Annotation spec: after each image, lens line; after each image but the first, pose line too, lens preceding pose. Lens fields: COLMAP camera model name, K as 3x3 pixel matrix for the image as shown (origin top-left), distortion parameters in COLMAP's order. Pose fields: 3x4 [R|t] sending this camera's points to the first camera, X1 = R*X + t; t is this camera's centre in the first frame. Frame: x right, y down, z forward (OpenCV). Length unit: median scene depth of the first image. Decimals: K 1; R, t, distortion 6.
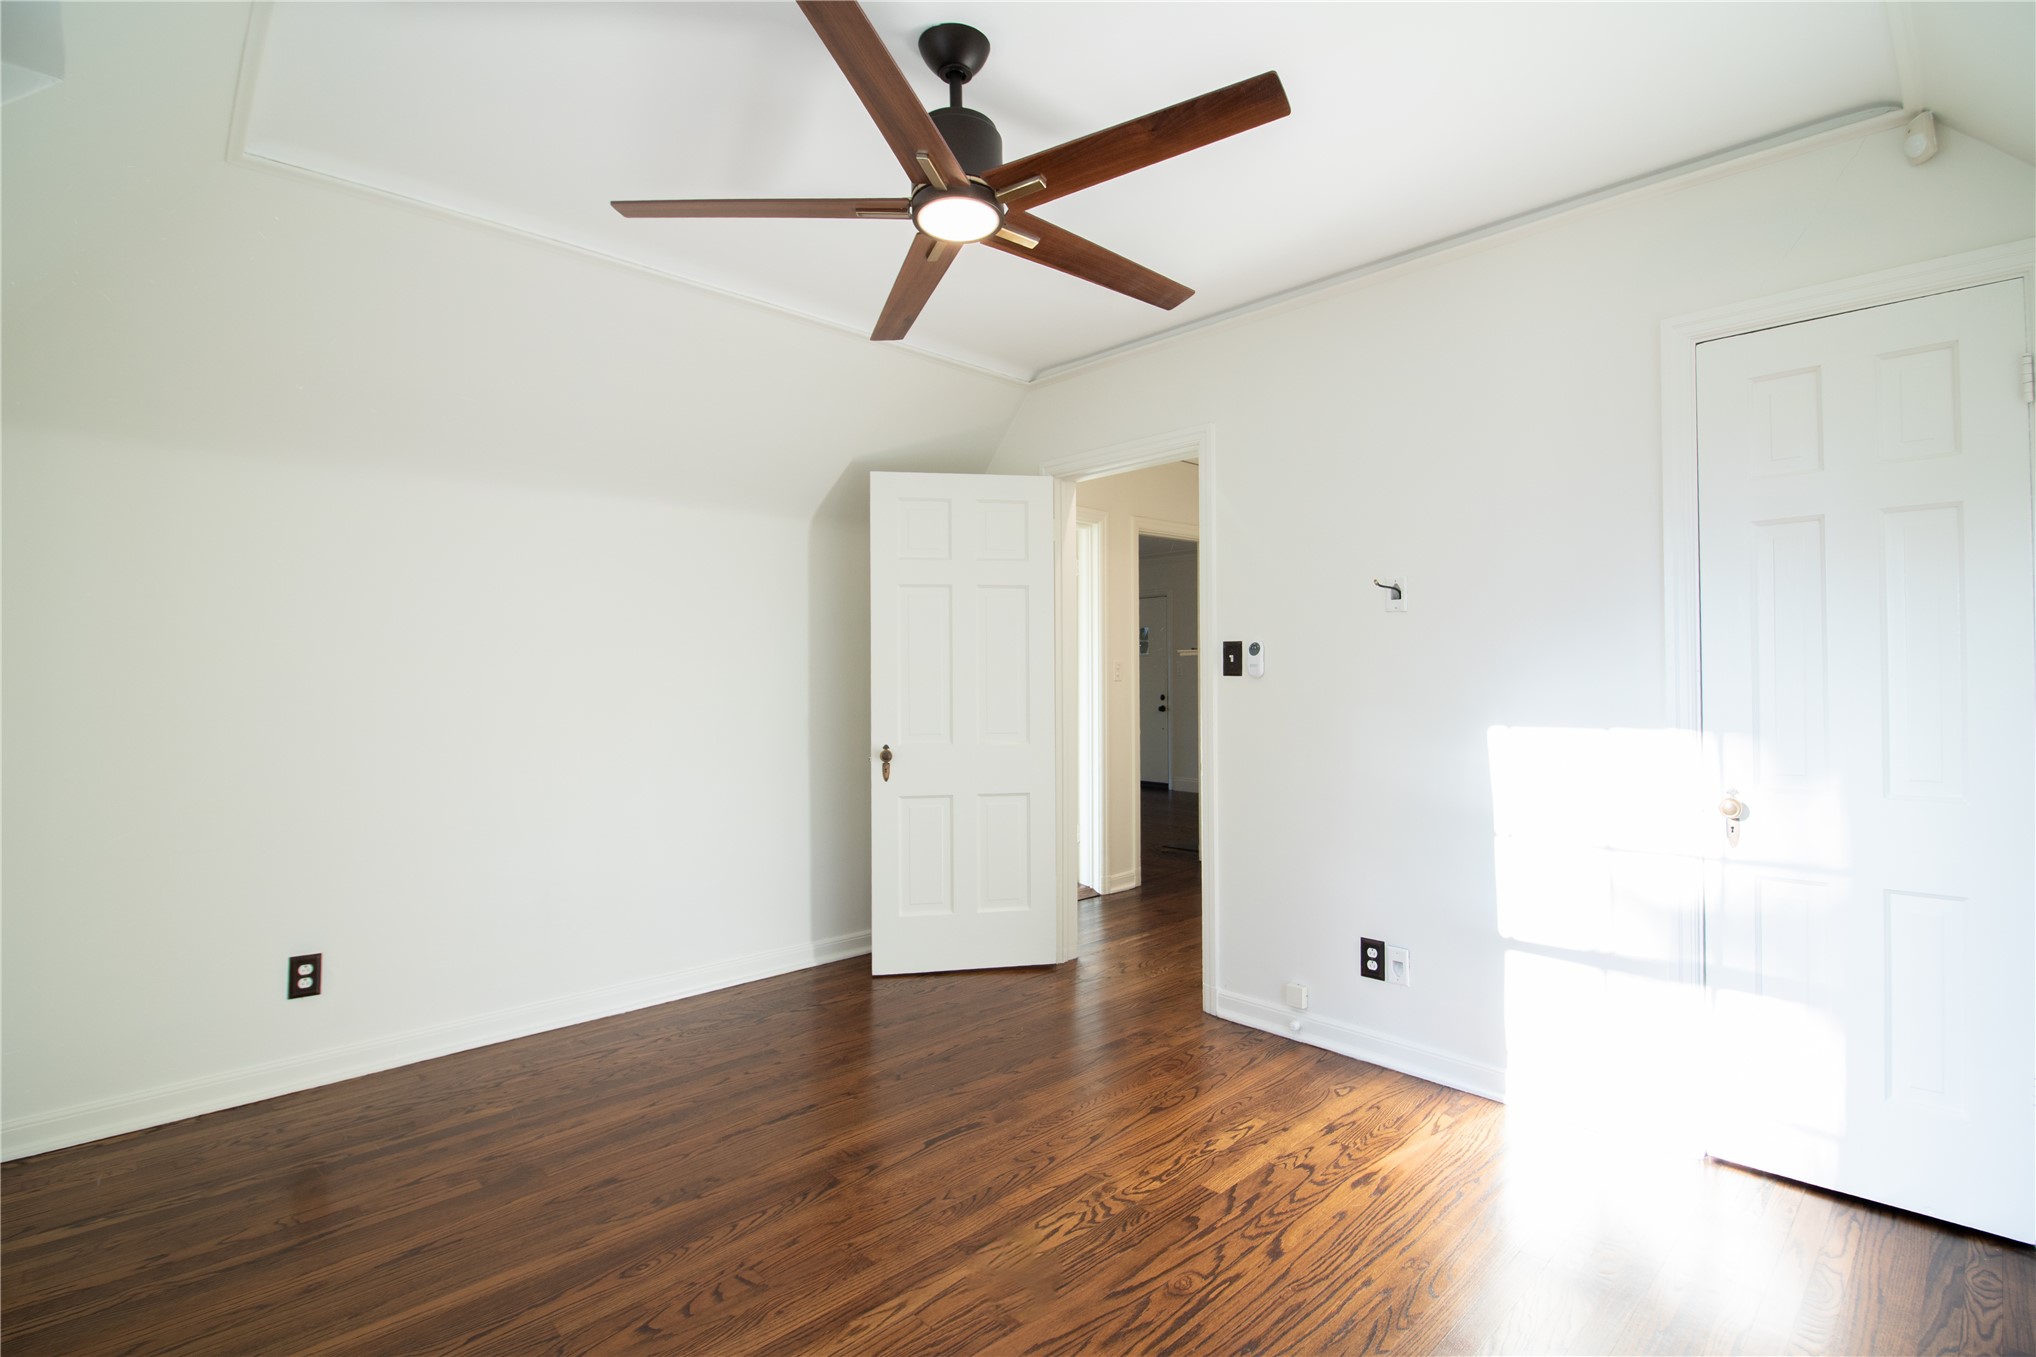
lens RADIAL K [[1006.5, 0, 996.5], [0, 1006.5, 666.7], [0, 0, 1]] dist [0.000938, -0.017126]
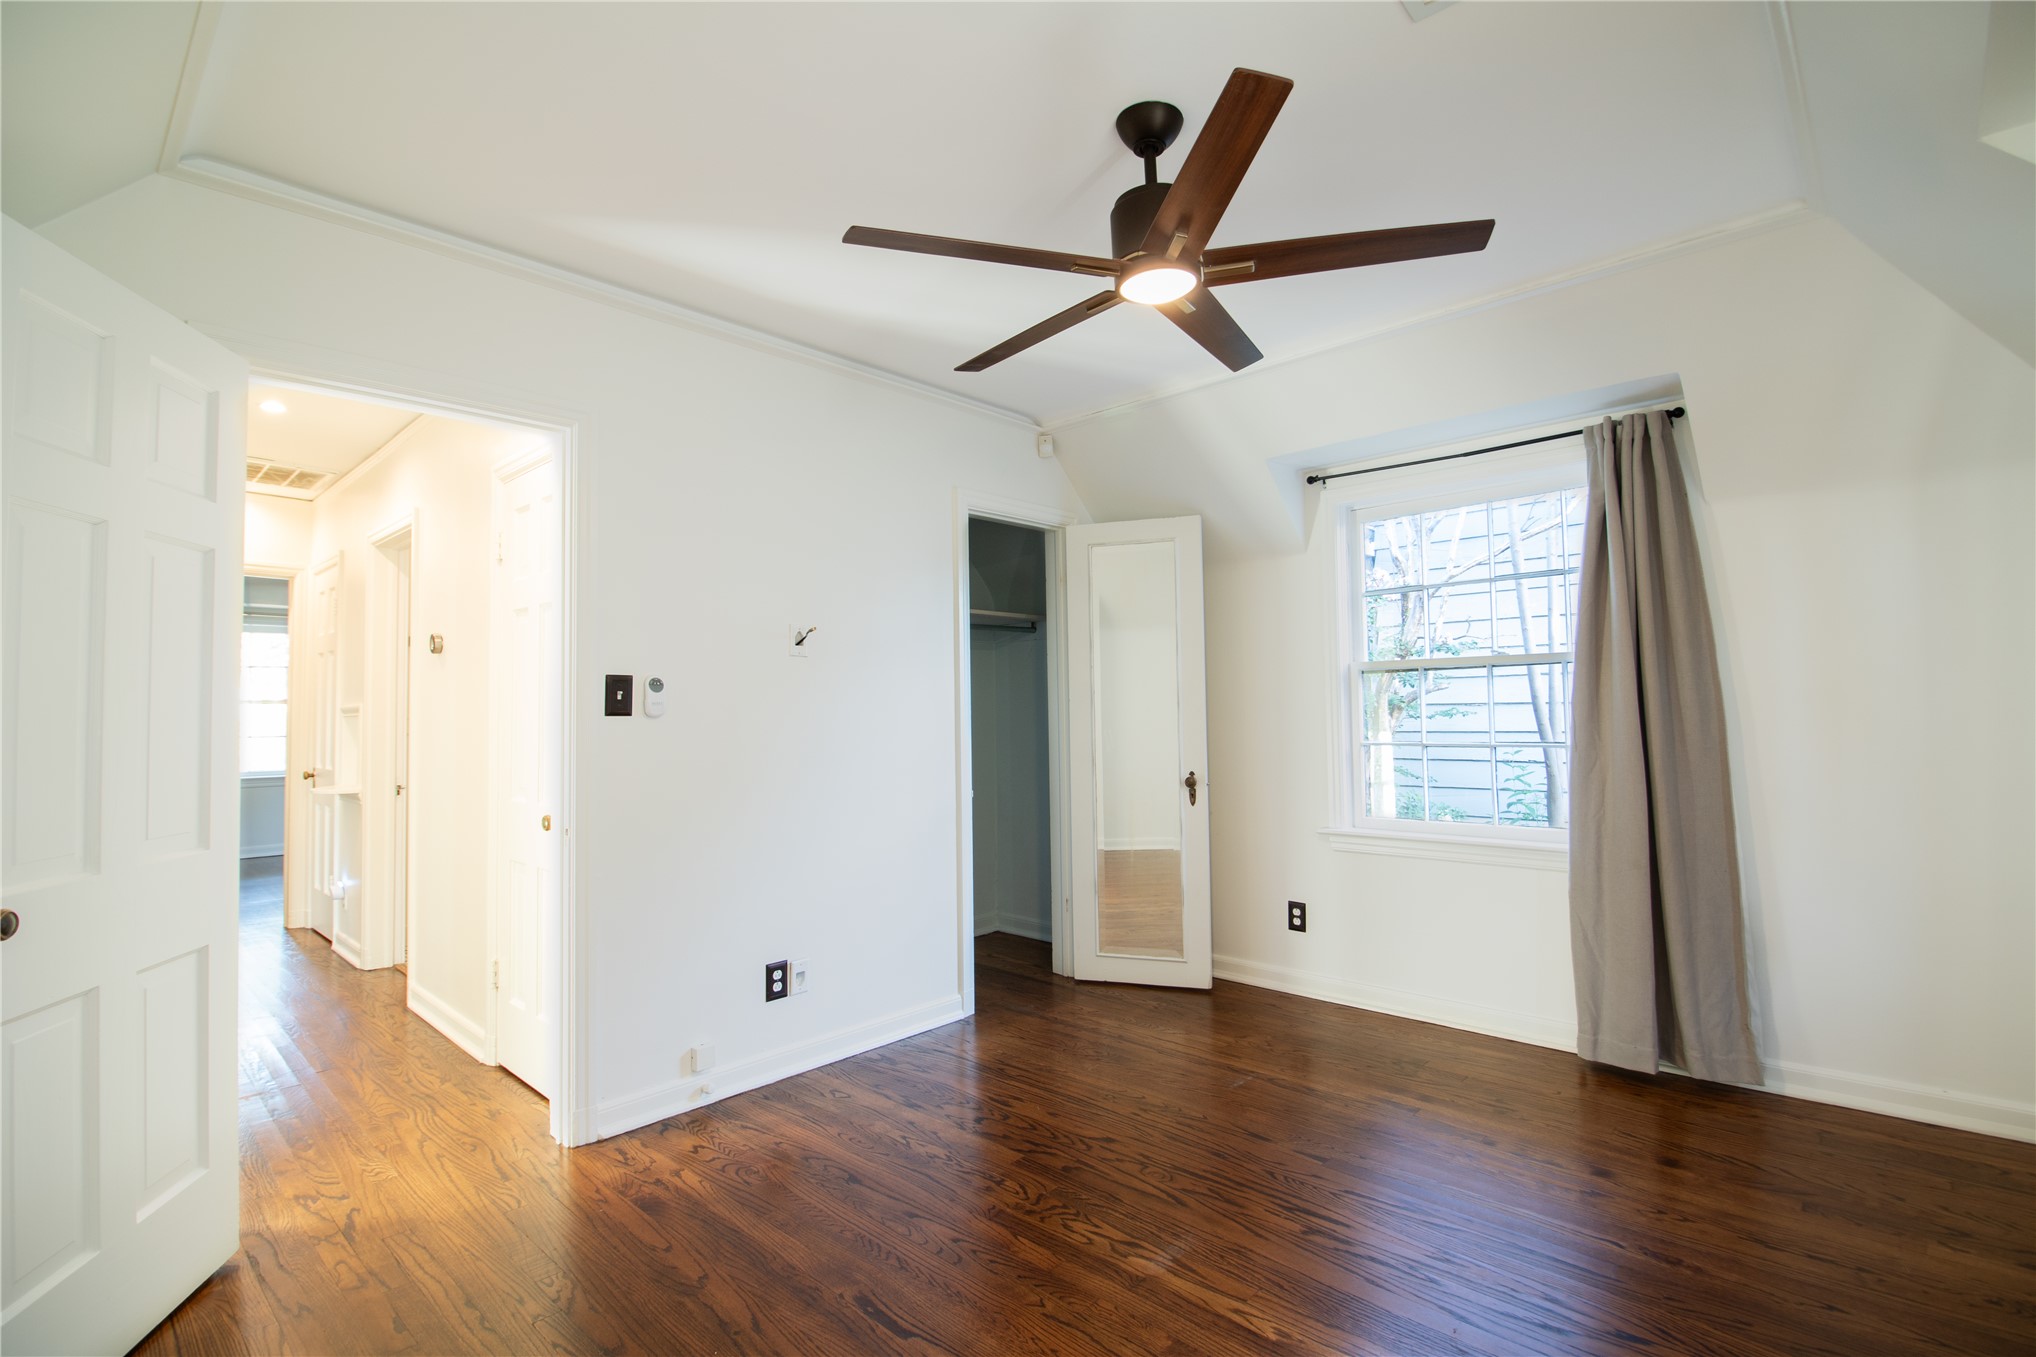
lens RADIAL K [[986.2, 0, 1053.5], [0, 986.2, 663.5], [0, 0, 1]] dist [0.001538, -0.014319]
pose [[-0.126016, 0.051555, 0.990688, -0.800162], [0.004636, 0.998668, -0.051380, 0.011153], [-0.992017, -0.001882, -0.126087, 0.943572]]
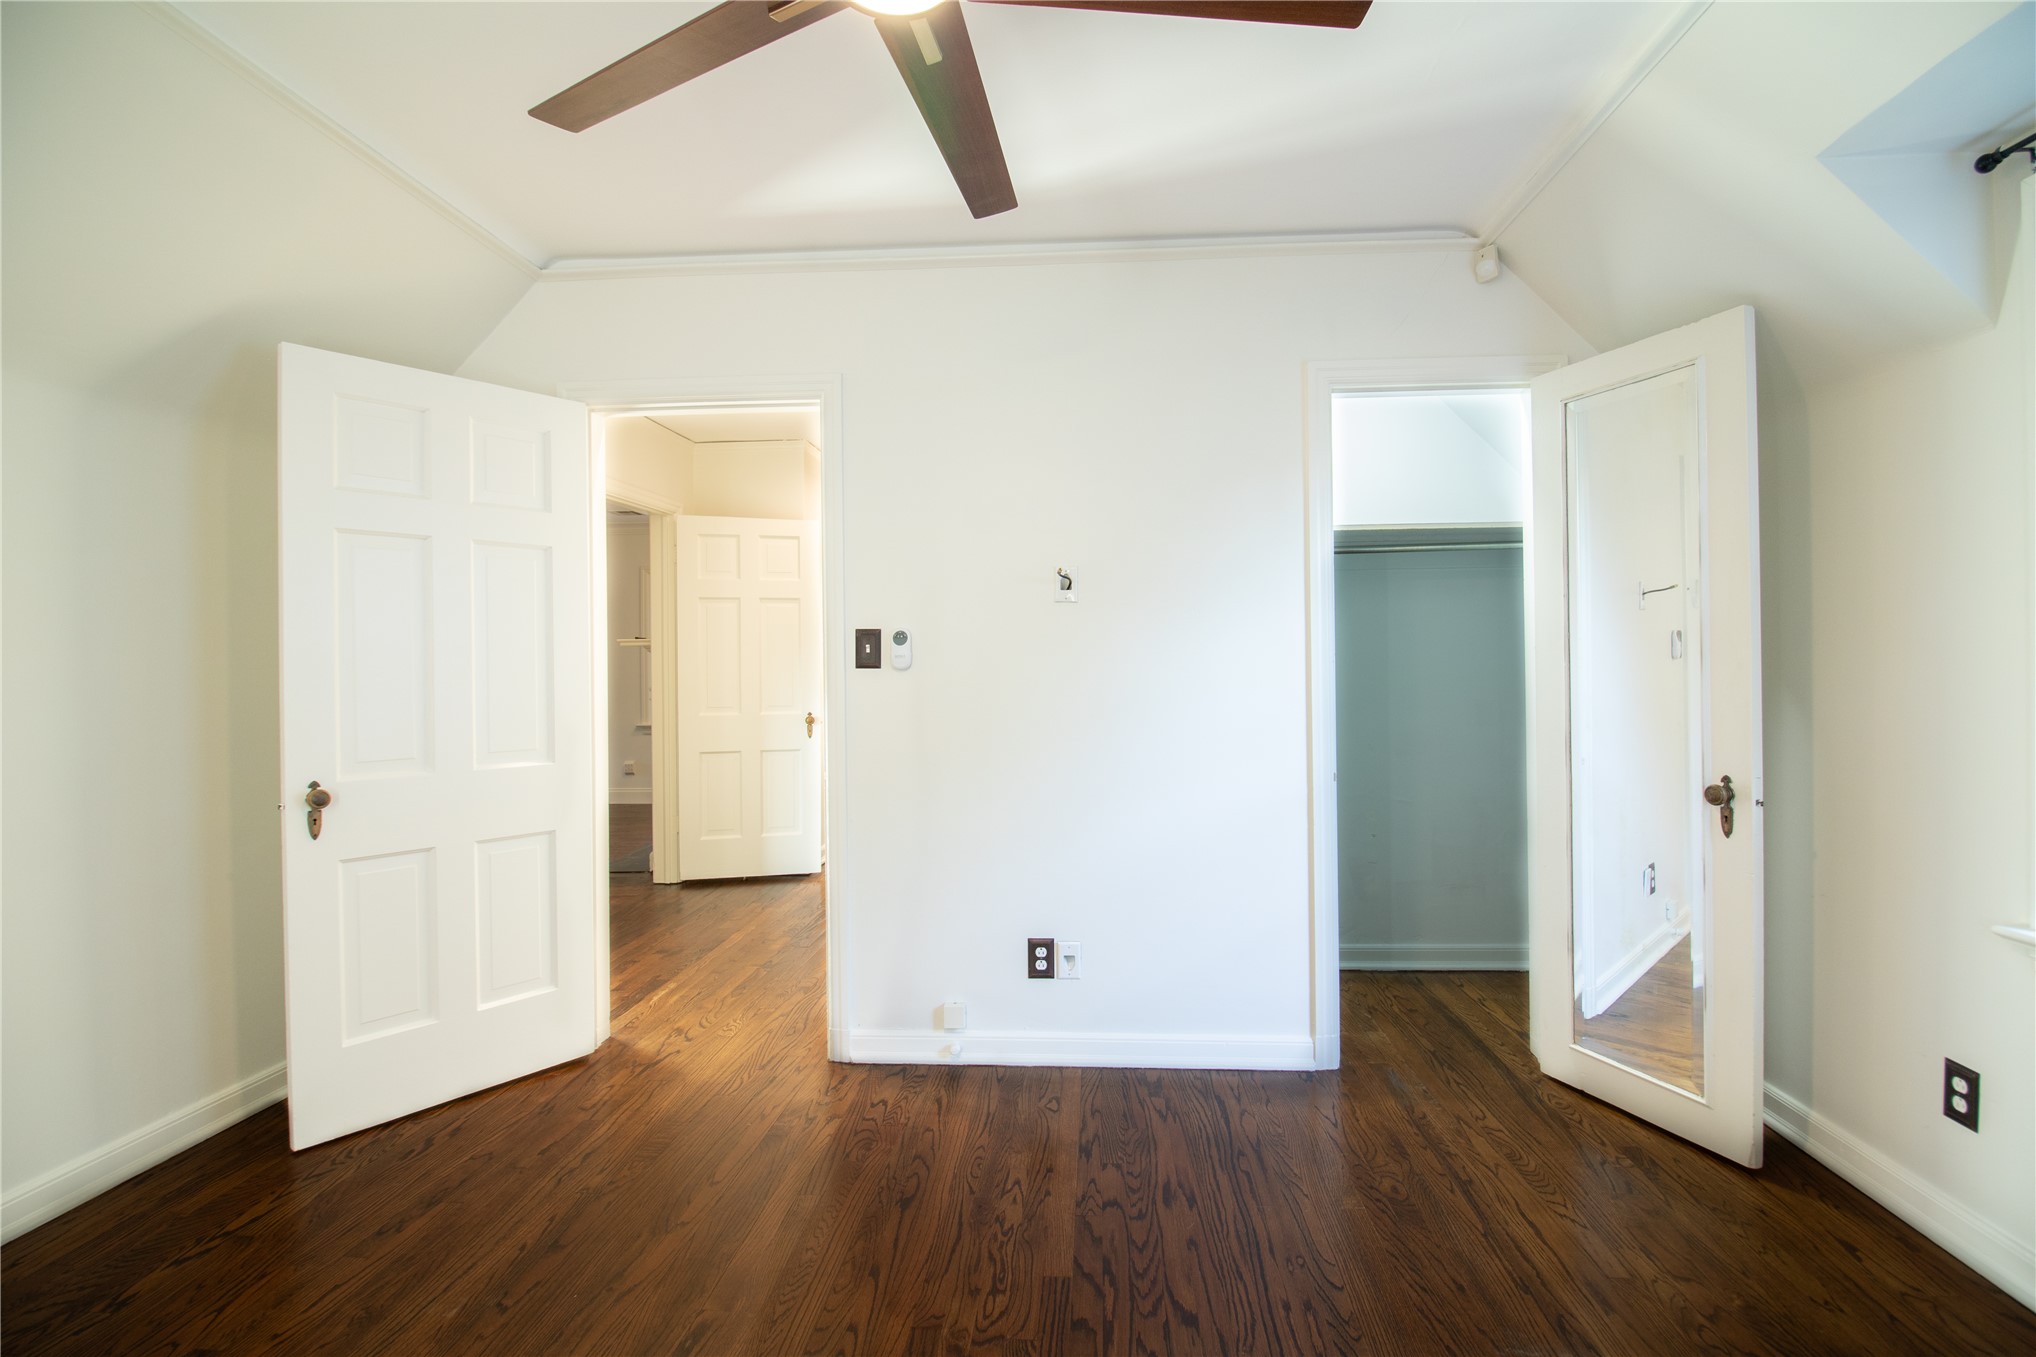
lens RADIAL K [[965.9, 0, 1059.0], [0, 965.9, 664.3], [0, 0, 1]] dist [0.001525, -0.014088]
pose [[0.707911, -0.002108, 0.706298, -0.306206], [-0.000840, 0.999992, 0.003826, 0.002555], [-0.706301, -0.003302, 0.707904, 0.366710]]
